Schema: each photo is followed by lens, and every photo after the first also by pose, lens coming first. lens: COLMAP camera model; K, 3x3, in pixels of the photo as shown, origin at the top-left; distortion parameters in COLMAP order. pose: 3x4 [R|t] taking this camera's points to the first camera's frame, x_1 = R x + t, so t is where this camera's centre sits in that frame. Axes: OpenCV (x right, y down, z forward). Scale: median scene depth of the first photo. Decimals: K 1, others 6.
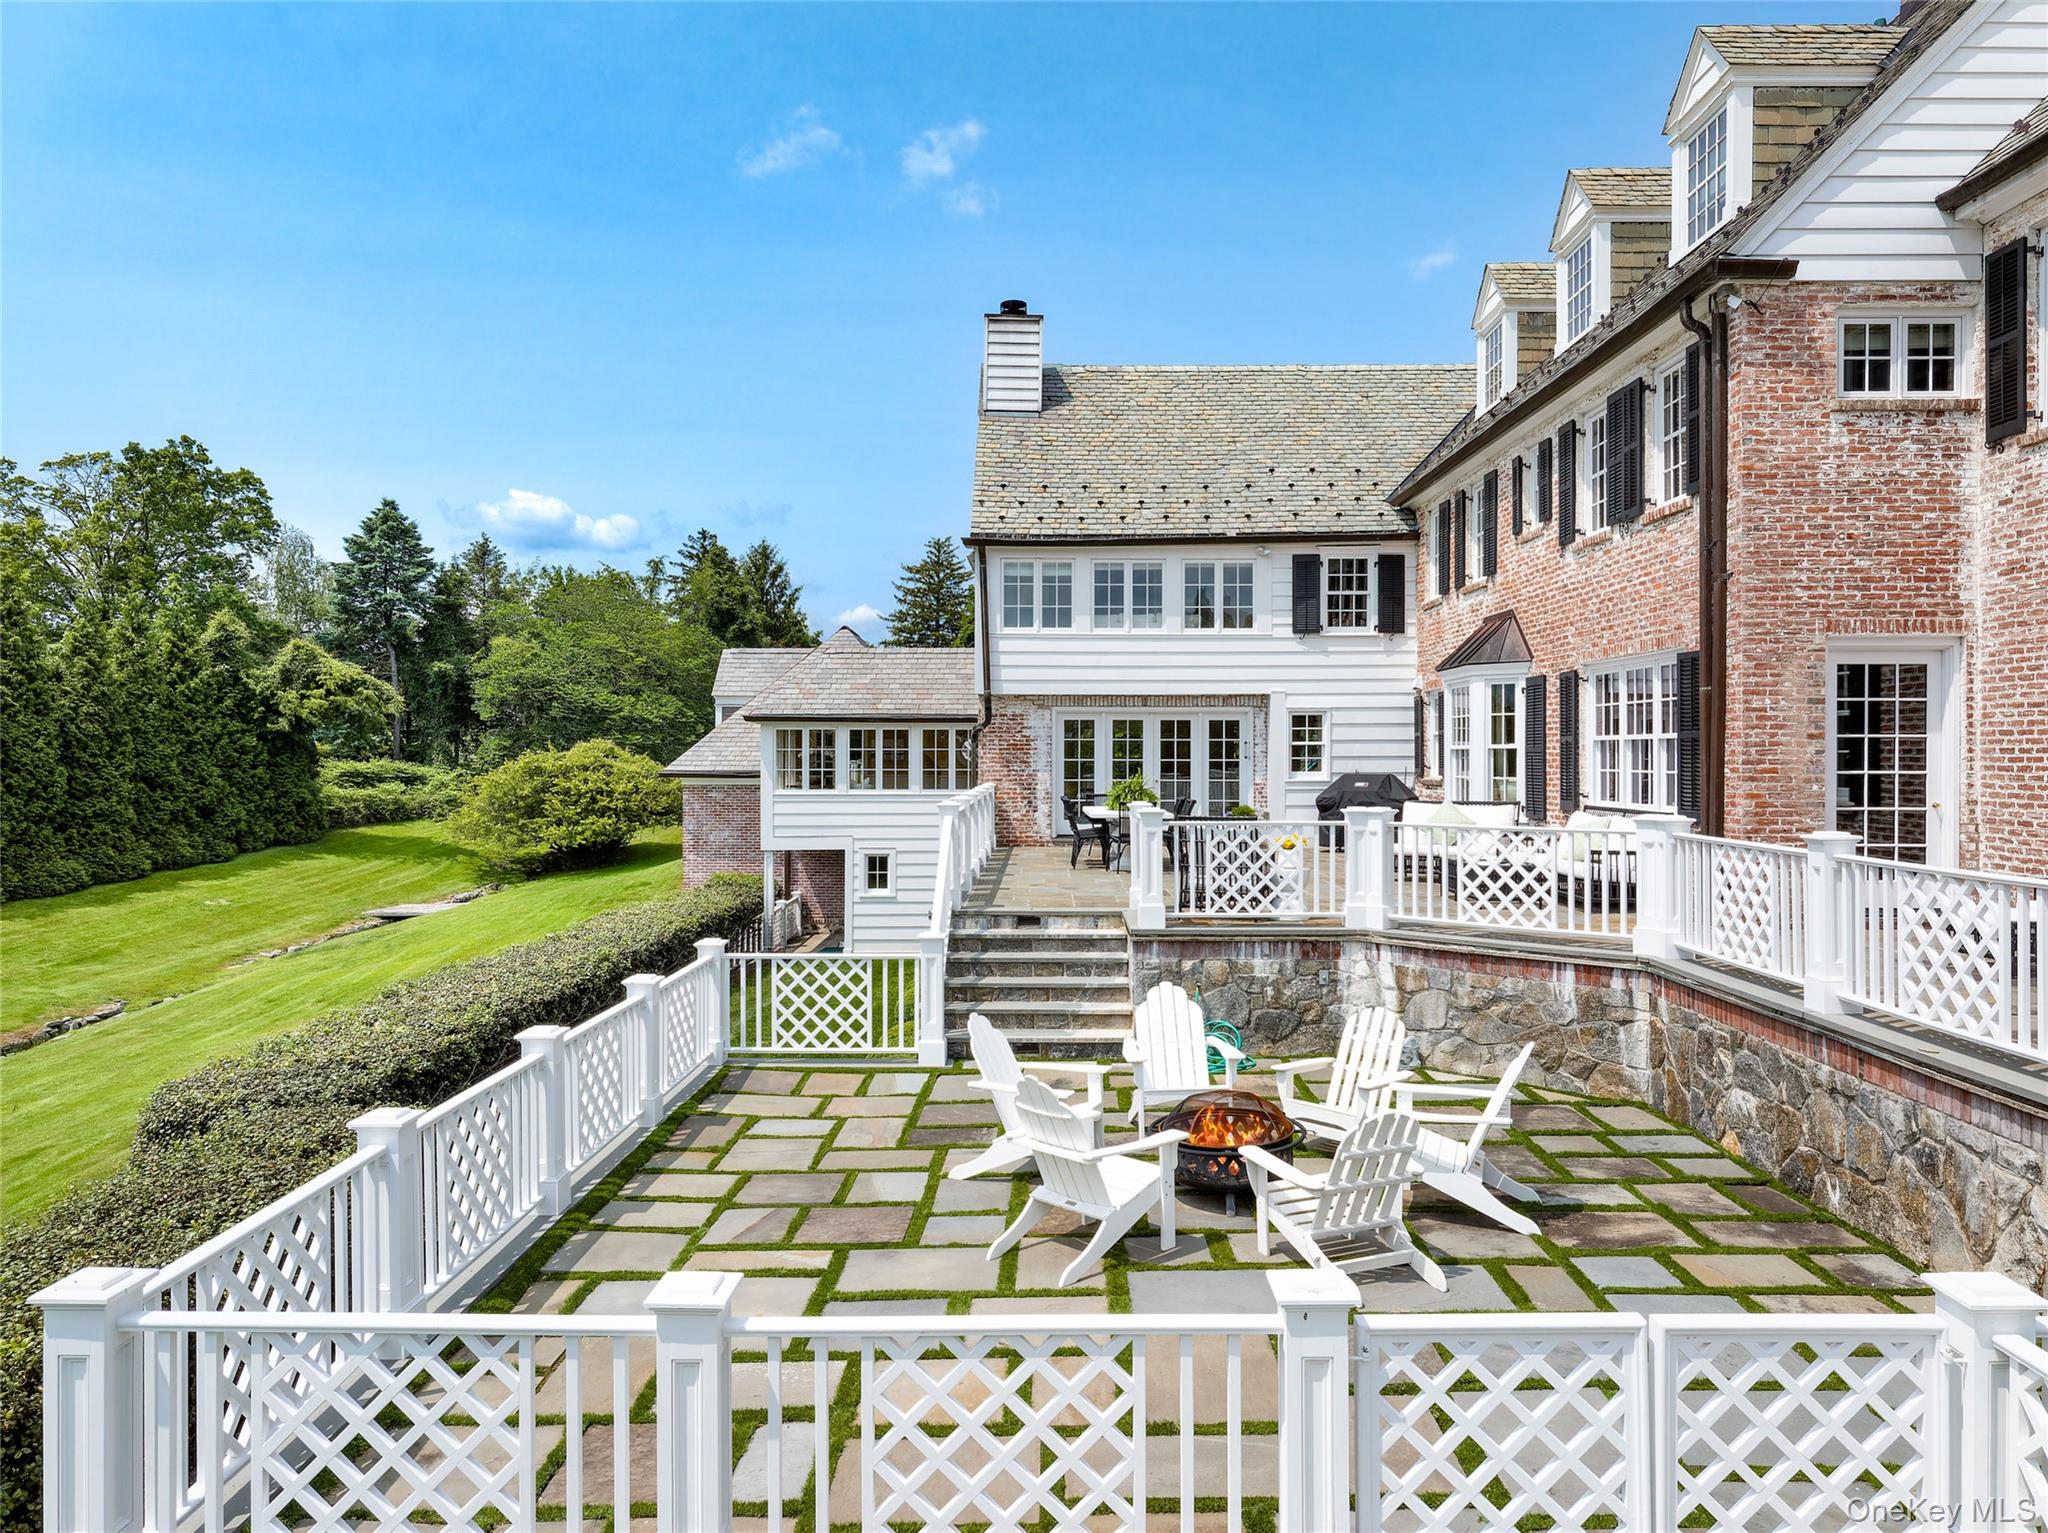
lens RADIAL K [[1384.3, 0, 1075.5], [0, 1384.3, 769.2], [0, 0, 1]] dist [-0.004627, 0.000373]
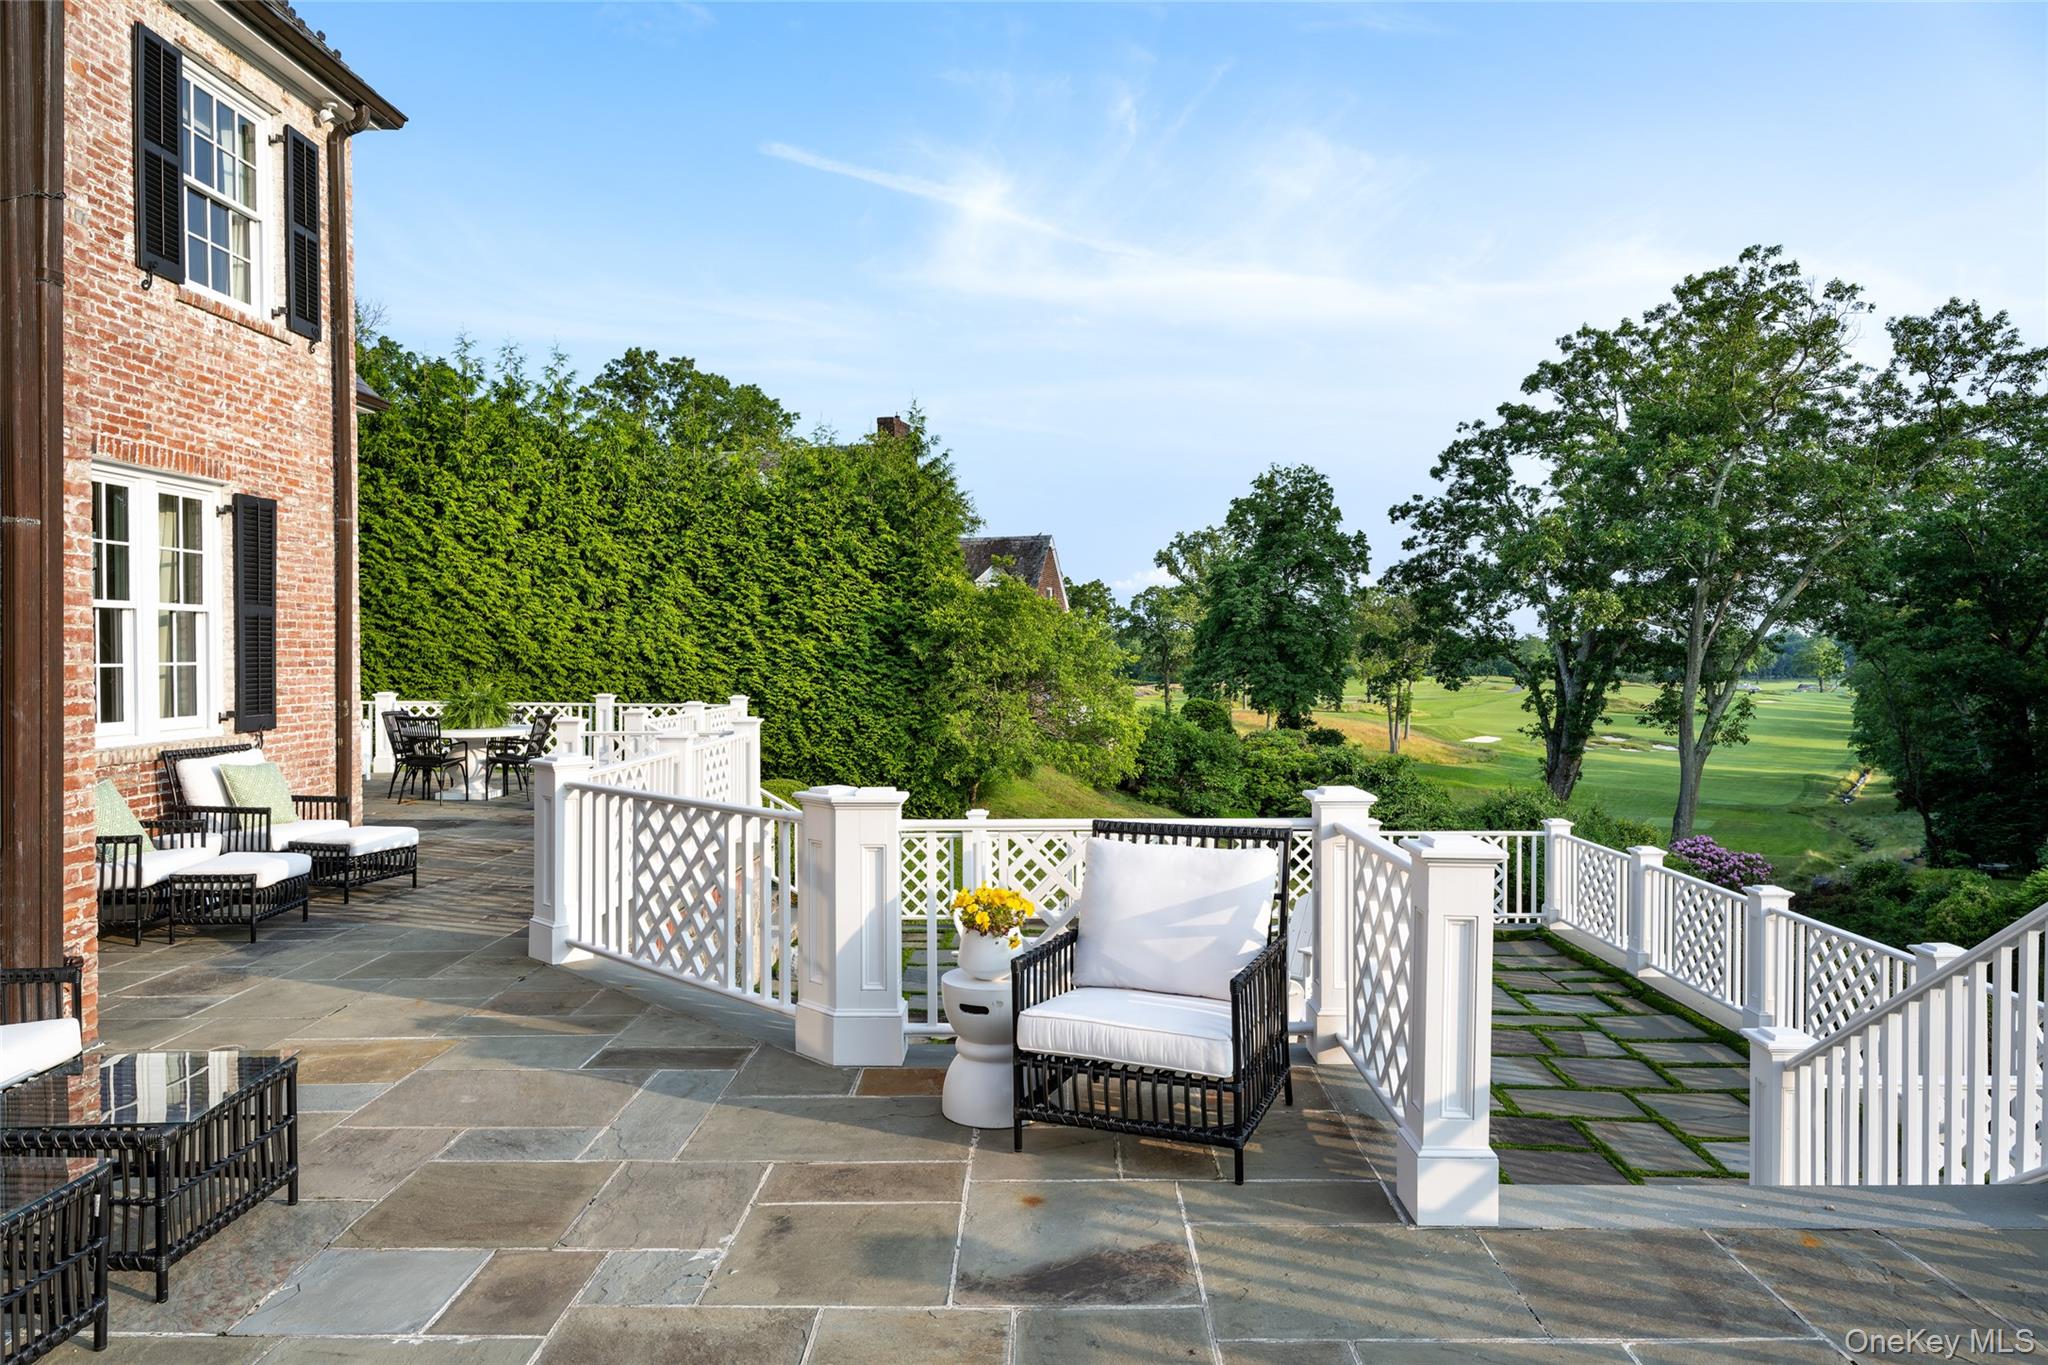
lens RADIAL K [[1381.1, 0, 1022.4], [0, 1381.1, 667.9], [0, 0, 1]] dist [-0.001221, 0.006053]
pose [[-0.999398, 0.001219, 0.034679, 0.077354], [0.001941, 0.999782, 0.020775, -0.013418], [-0.034646, 0.020830, -0.999183, 0.756903]]
